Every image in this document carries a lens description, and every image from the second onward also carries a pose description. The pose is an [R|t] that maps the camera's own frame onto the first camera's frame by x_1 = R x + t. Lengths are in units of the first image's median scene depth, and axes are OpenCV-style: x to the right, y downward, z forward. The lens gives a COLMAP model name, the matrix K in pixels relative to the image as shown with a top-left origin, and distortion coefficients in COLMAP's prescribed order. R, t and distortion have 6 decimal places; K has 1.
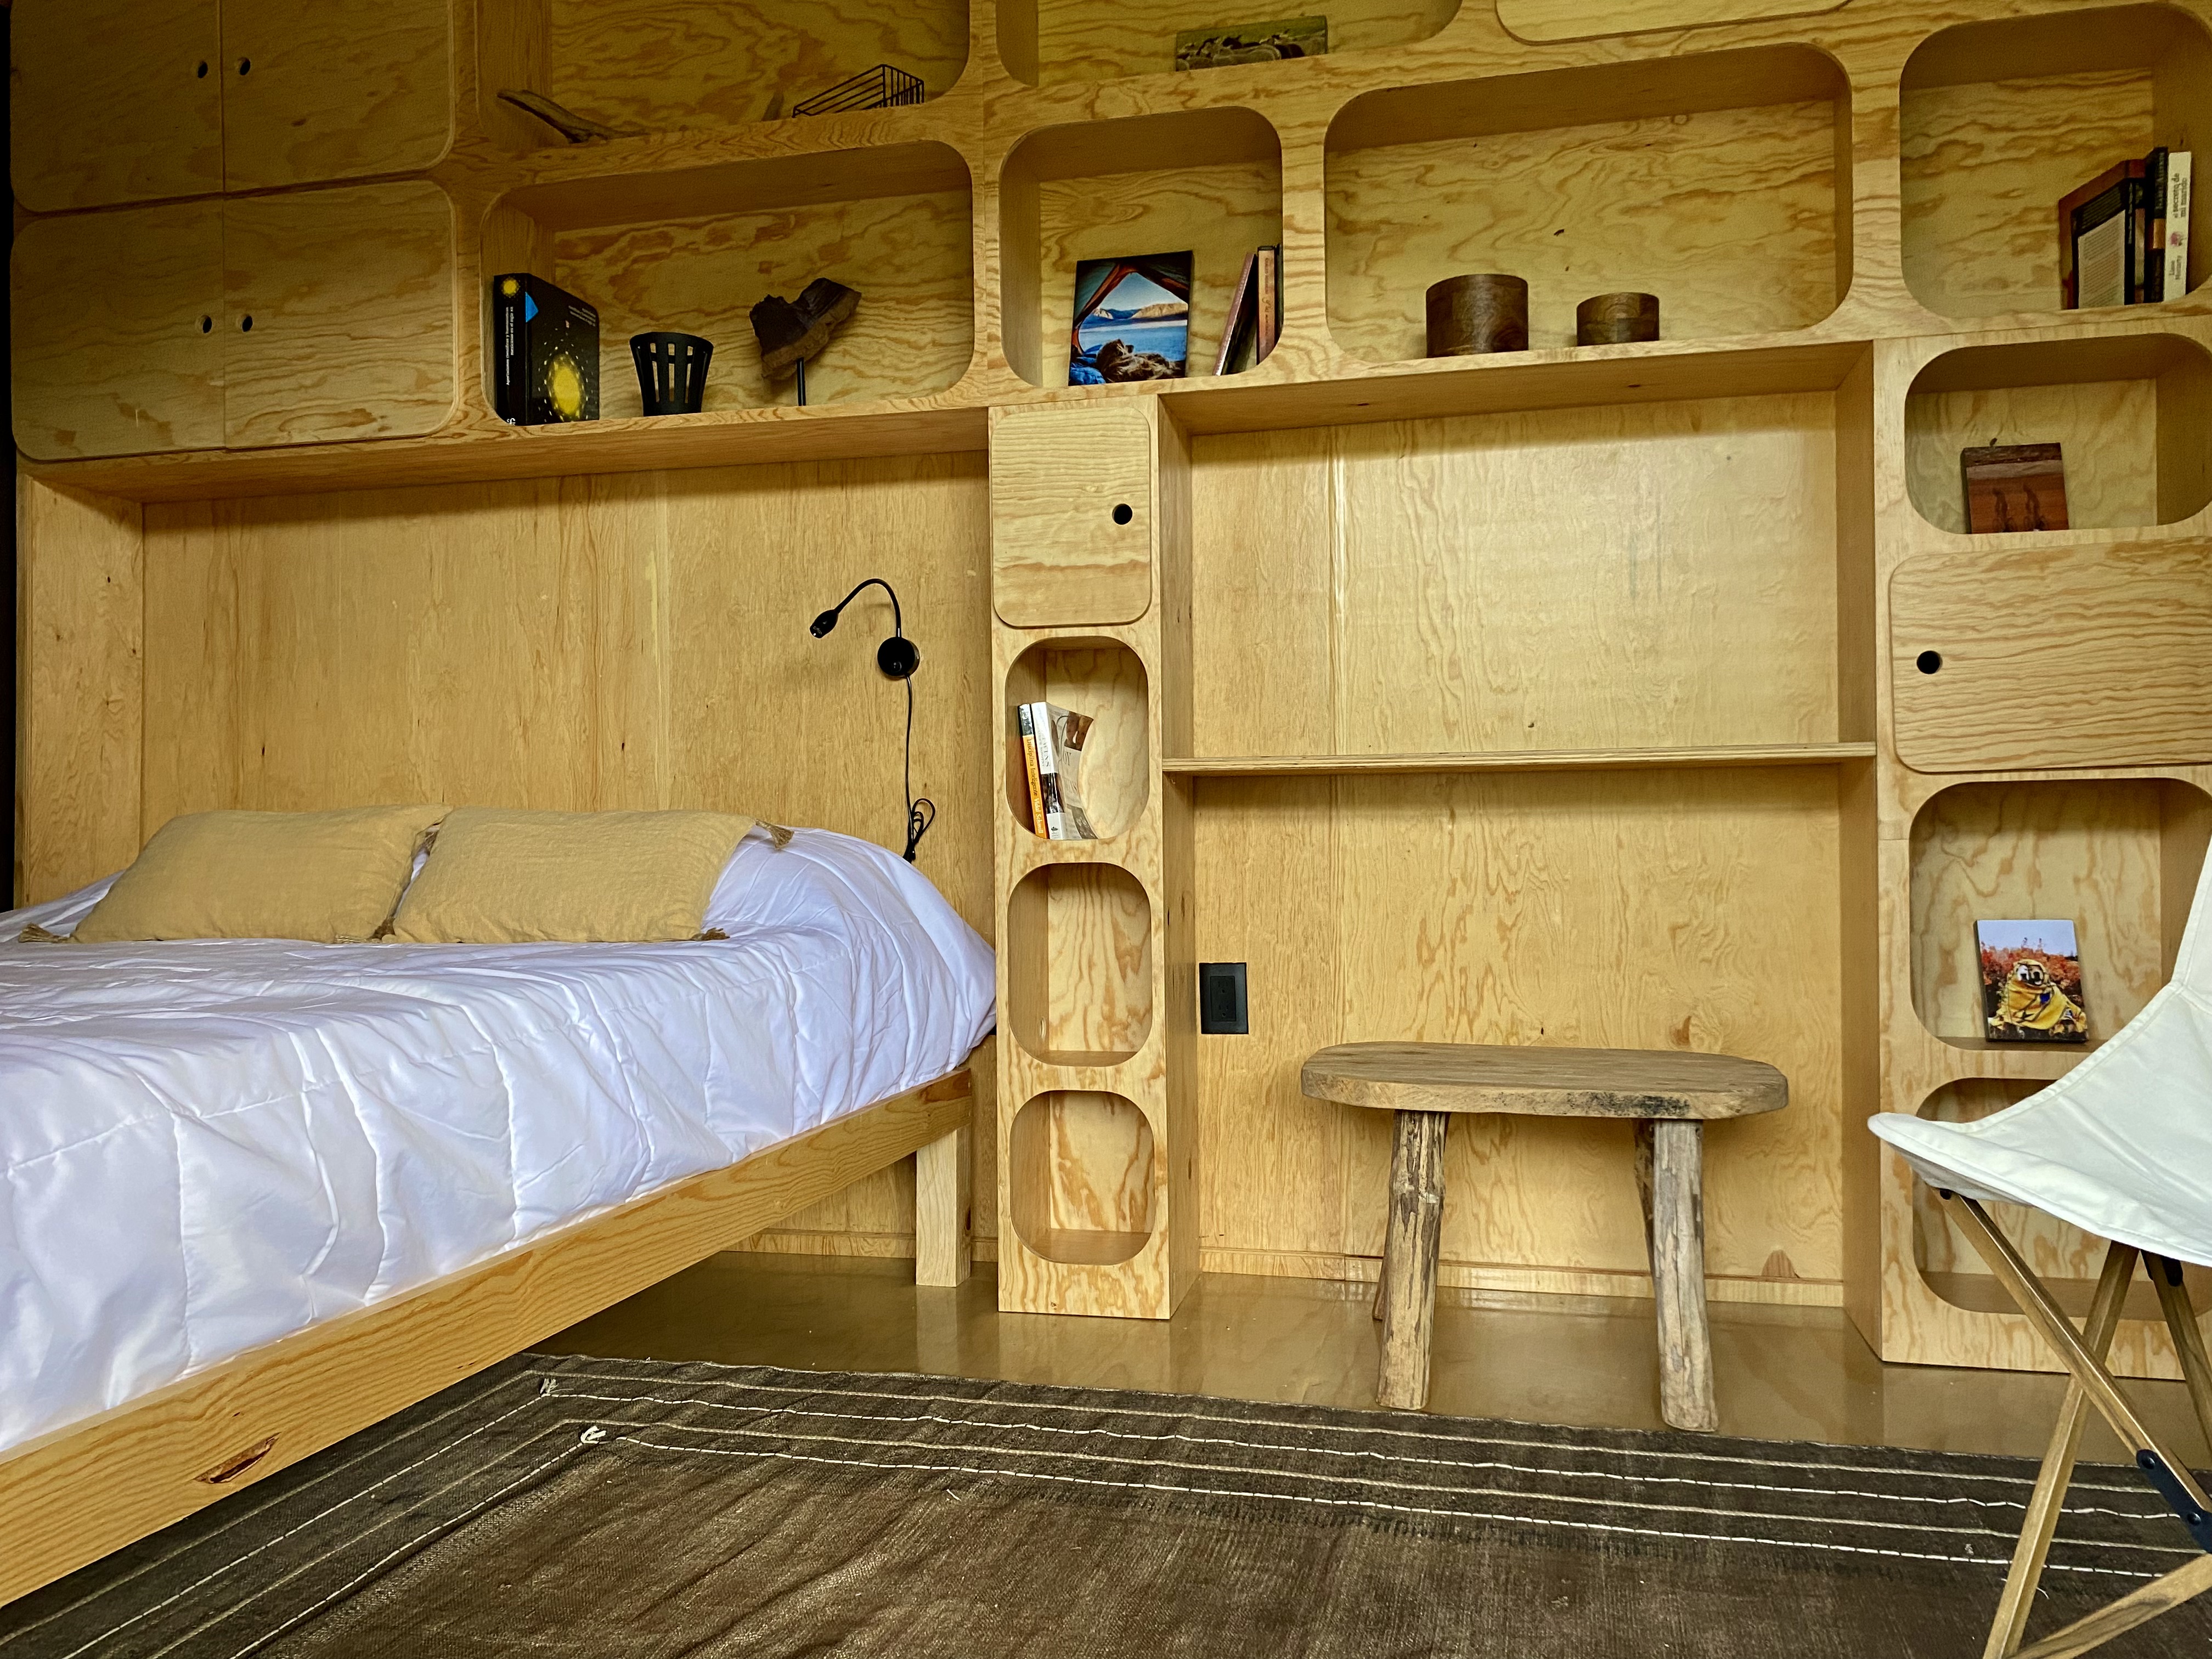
lens RADIAL K [[1671.6, 0, 1111.6], [0, 1671.6, 838.9], [0, 0, 1]] dist [0.048843, -0.059486]
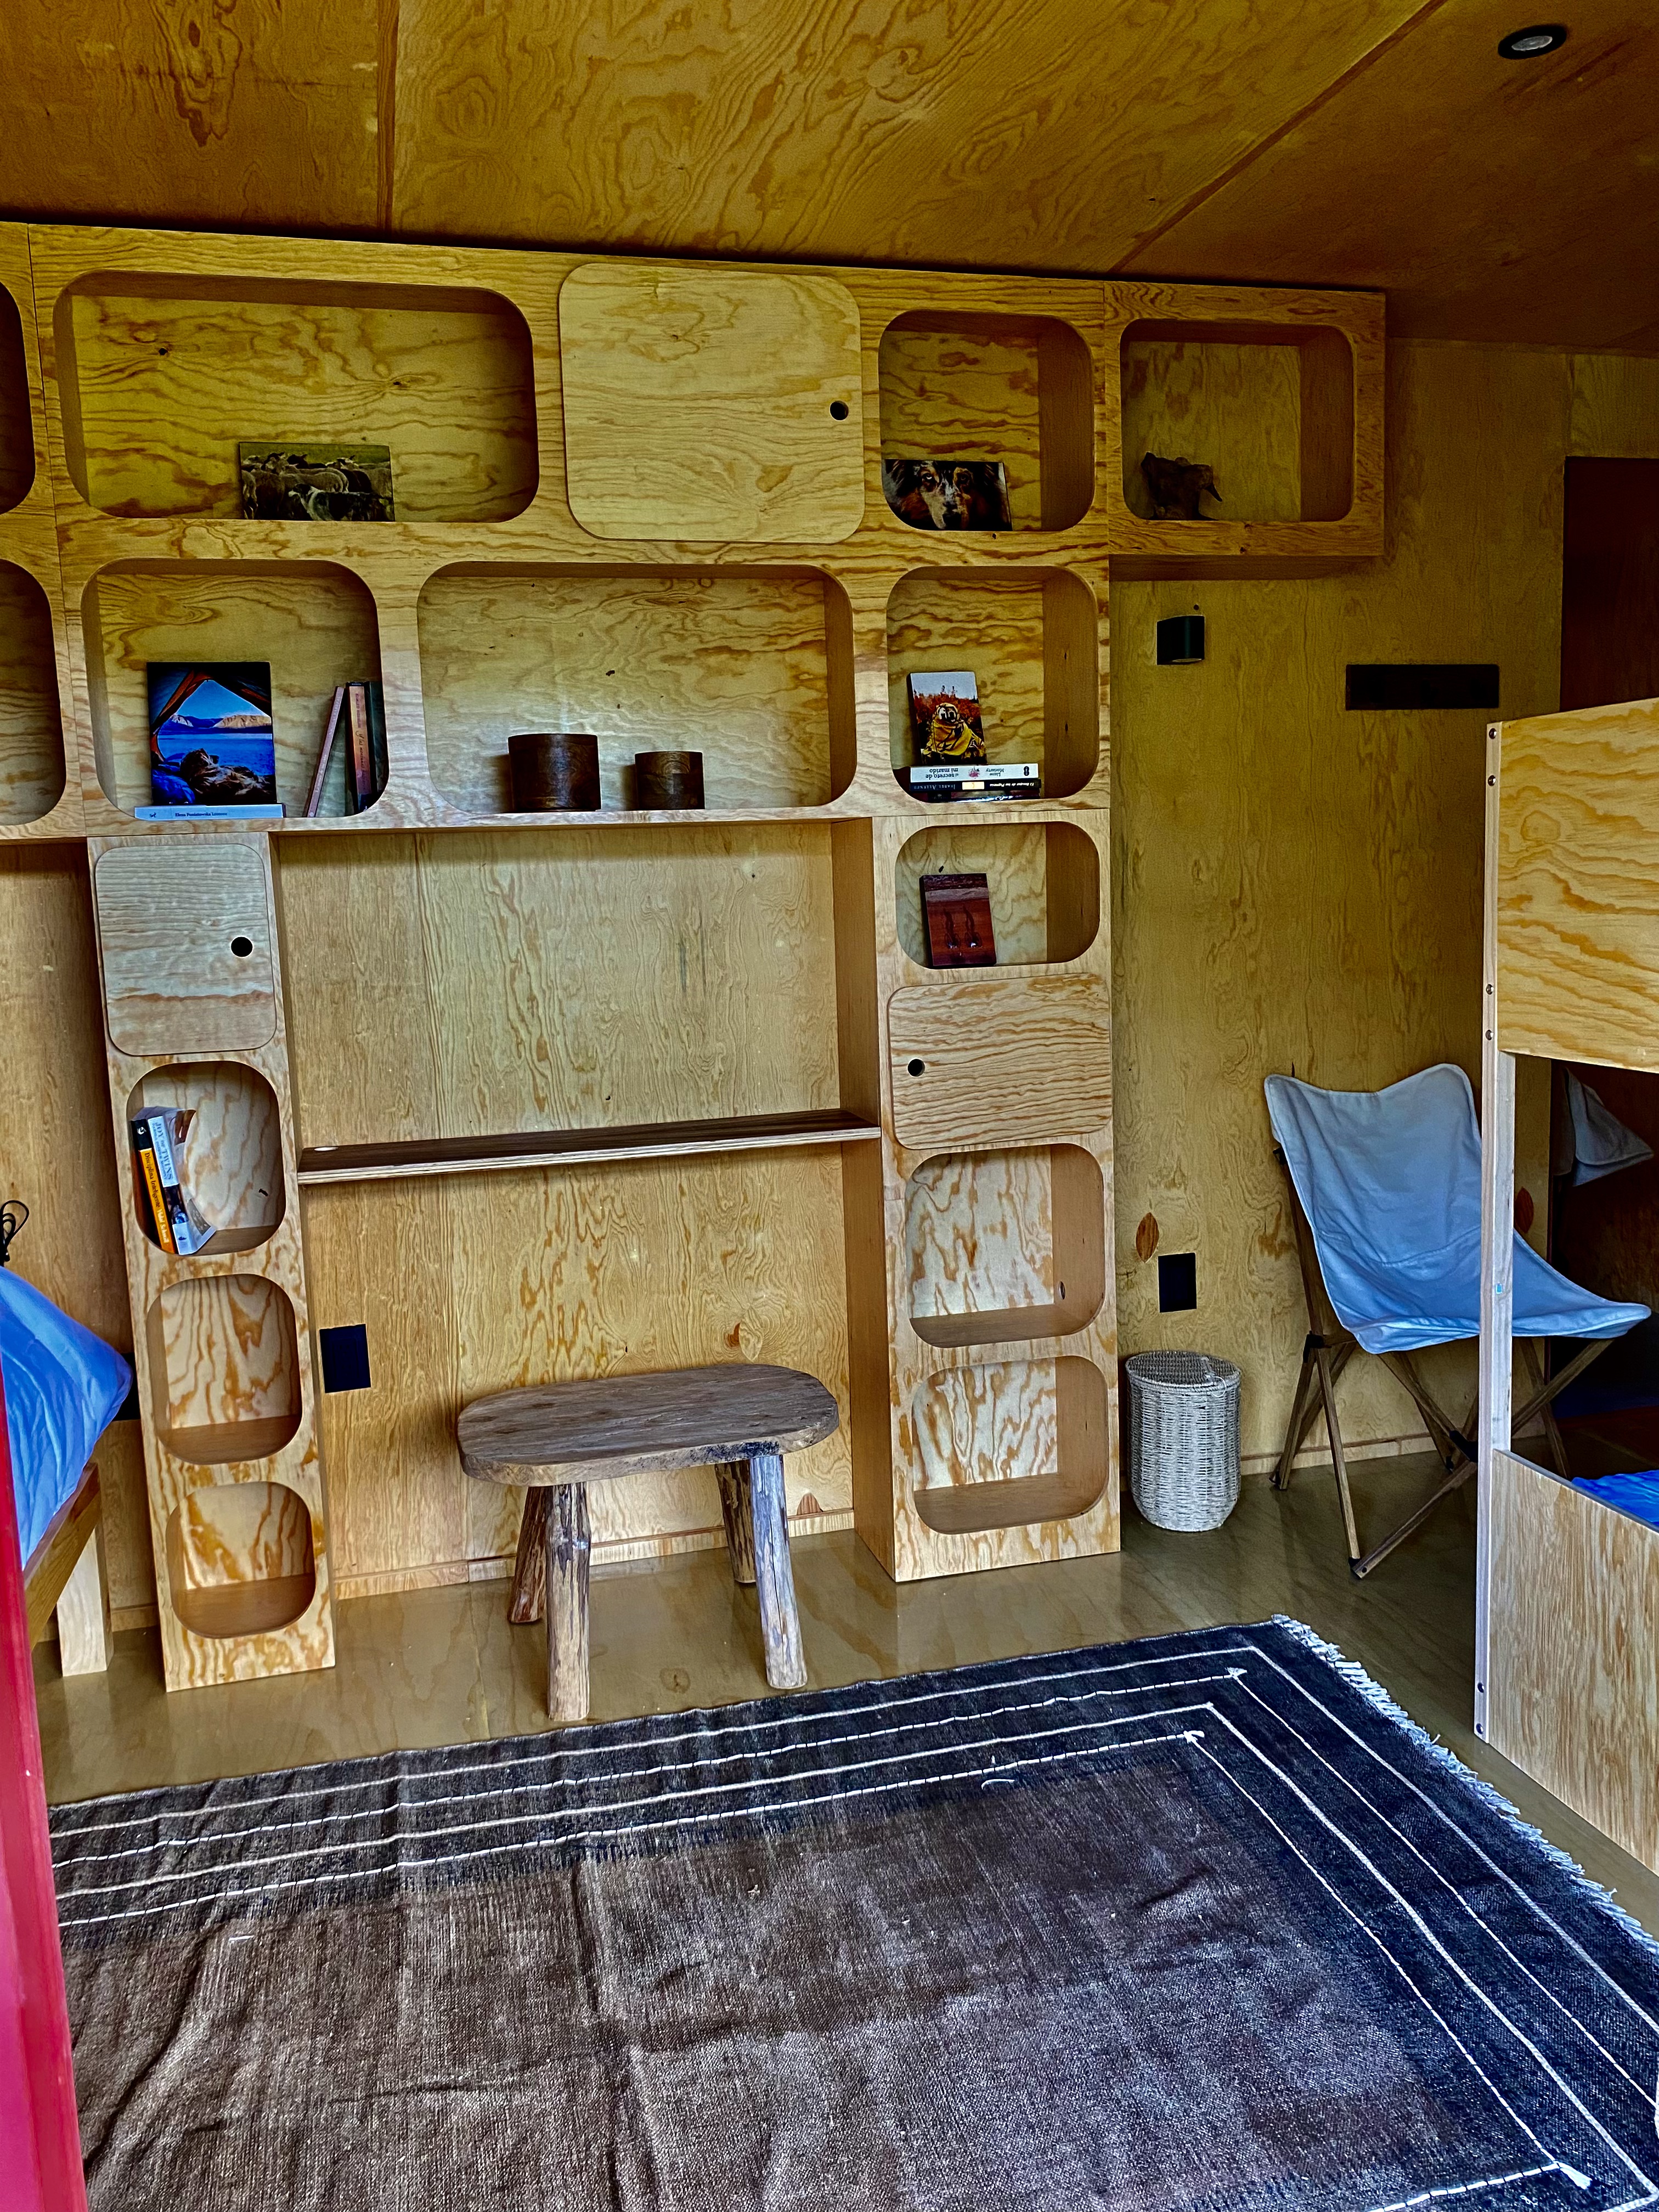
lens RADIAL K [[1671.6, 0, 824.2], [0, 1671.6, 1099.8], [0, 0, 1]] dist [0.048843, -0.059486]
pose [[0.882238, -0.082657, 0.463491, -0.169558], [0.027209, 0.991774, 0.125077, -0.224557], [-0.470017, -0.097737, 0.877229, -0.103945]]
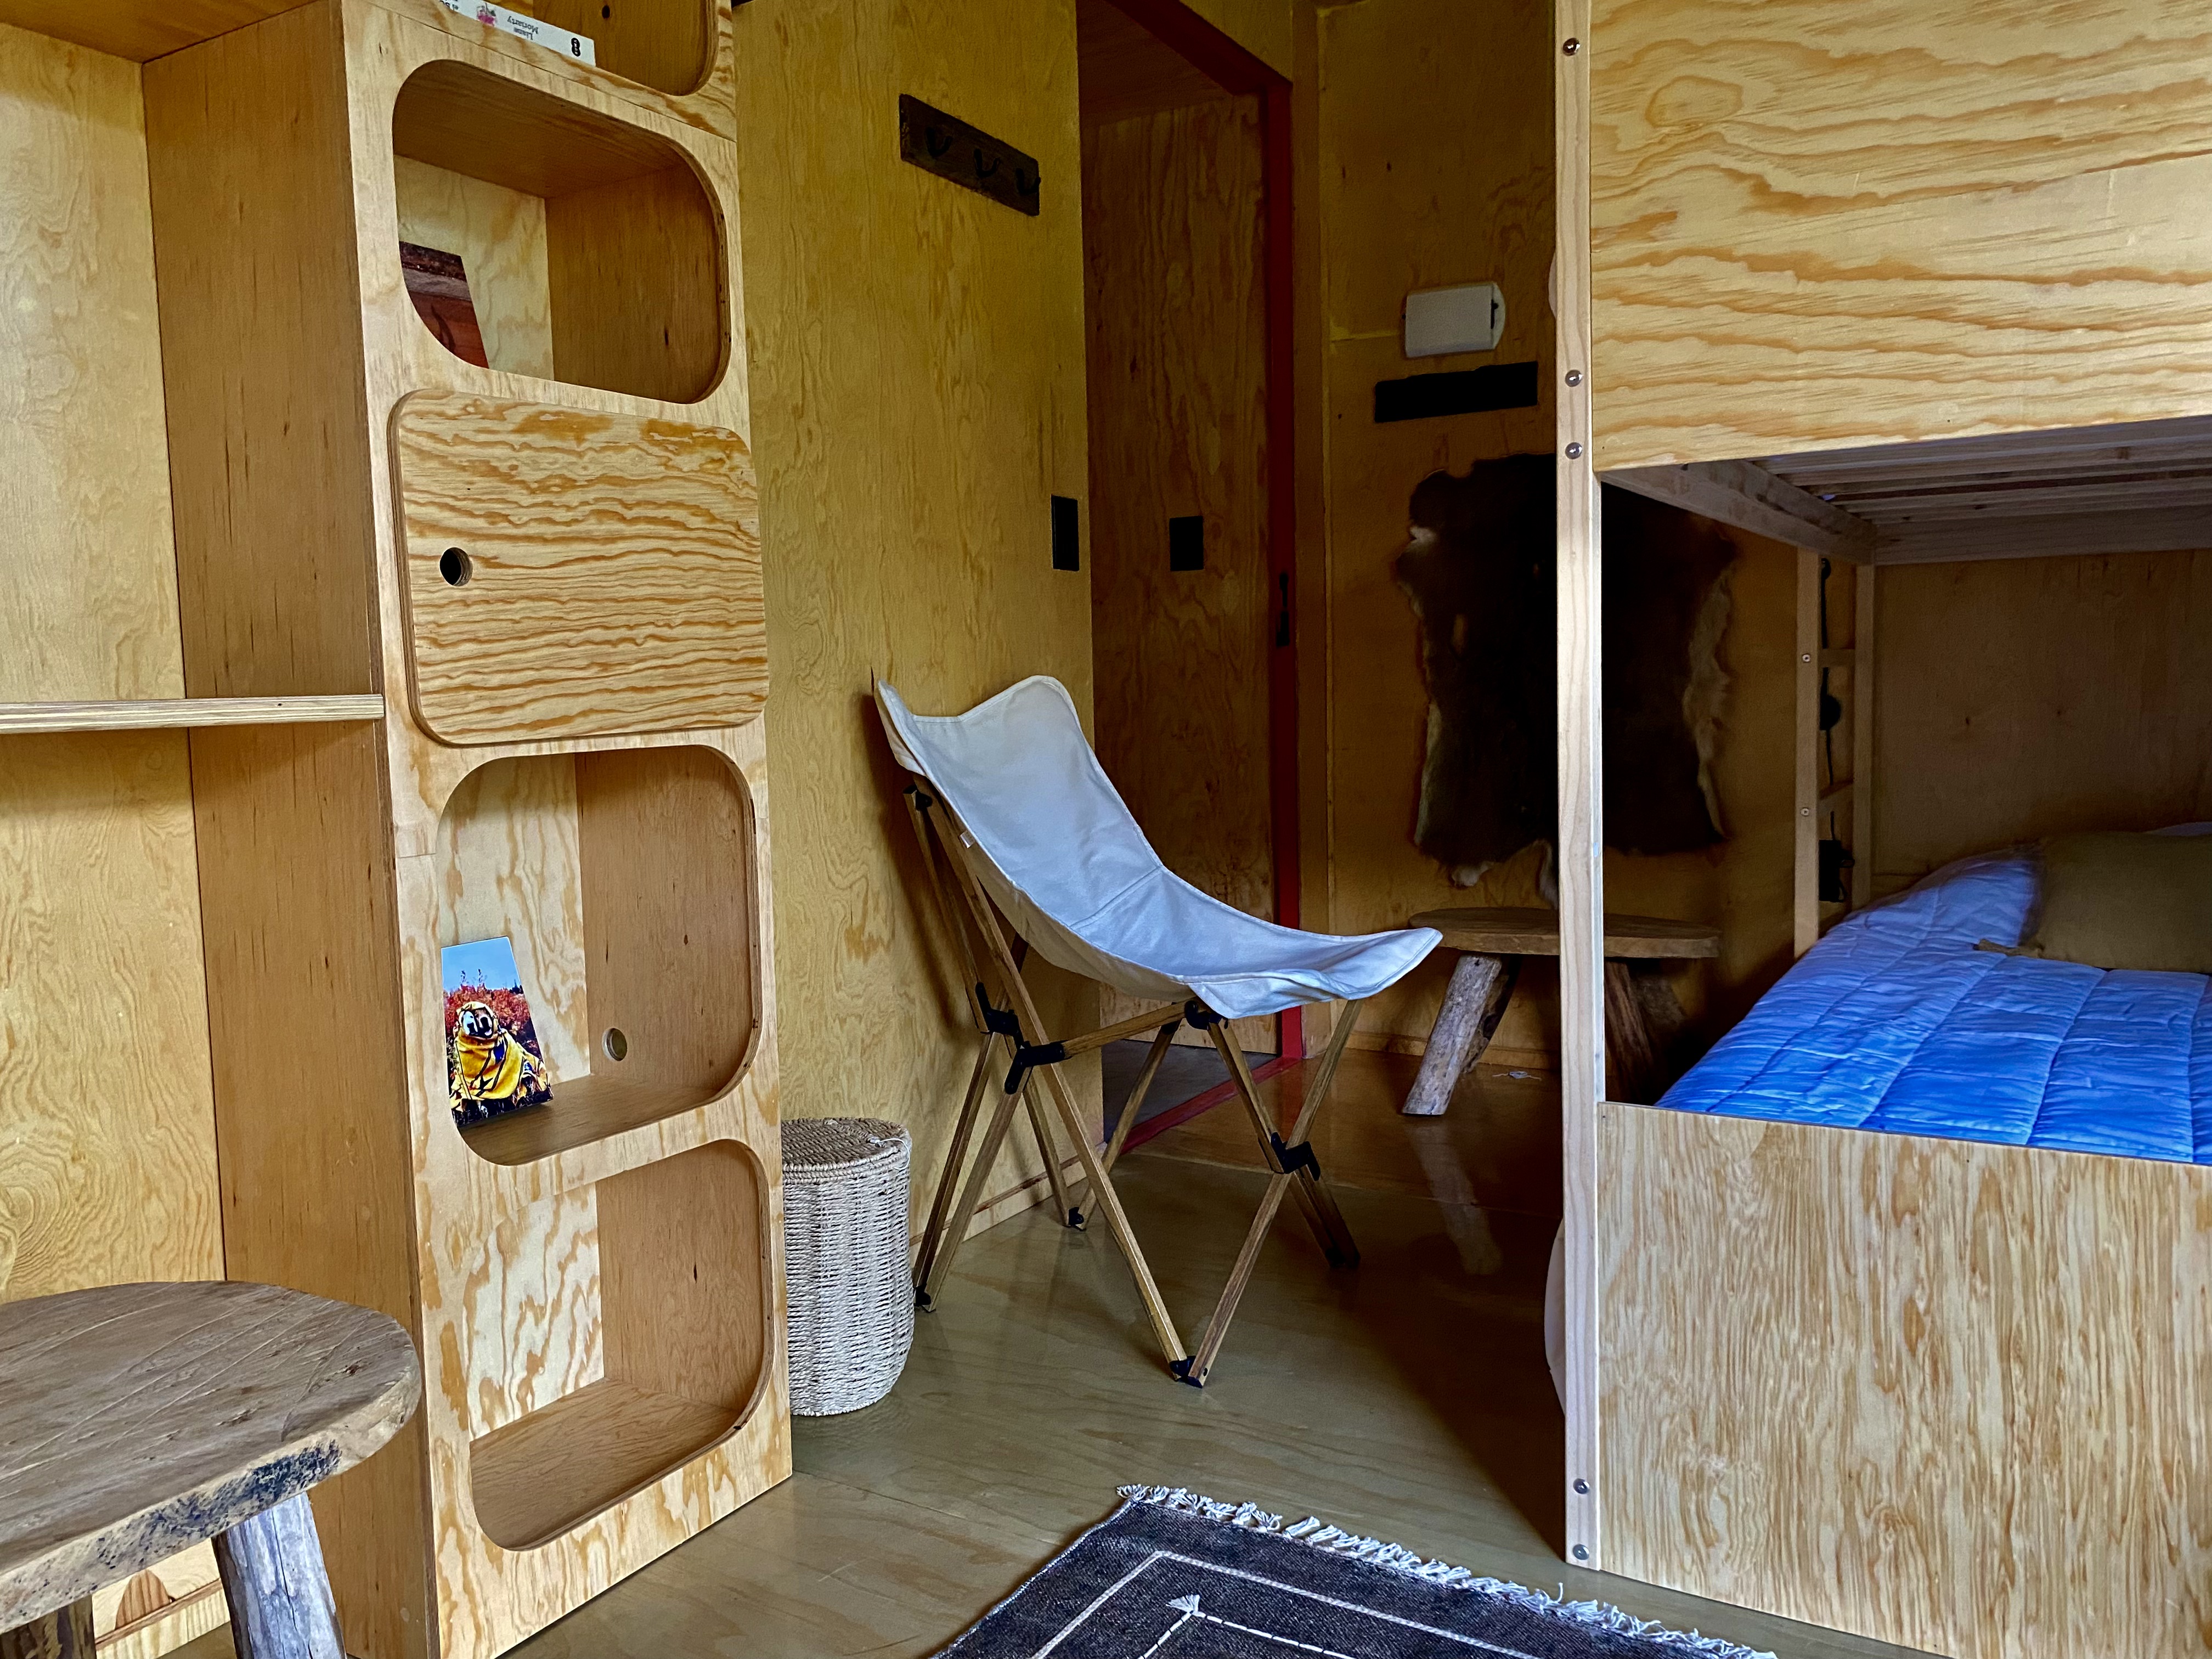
lens RADIAL K [[1671.6, 0, 1111.5], [0, 1671.6, 832.3], [0, 0, 1]] dist [0.048843, -0.059486]
pose [[0.295897, -0.079408, 0.951913, -0.035880], [0.026066, 0.996839, 0.075053, -0.043781], [-0.954864, 0.002604, 0.297032, 0.537902]]
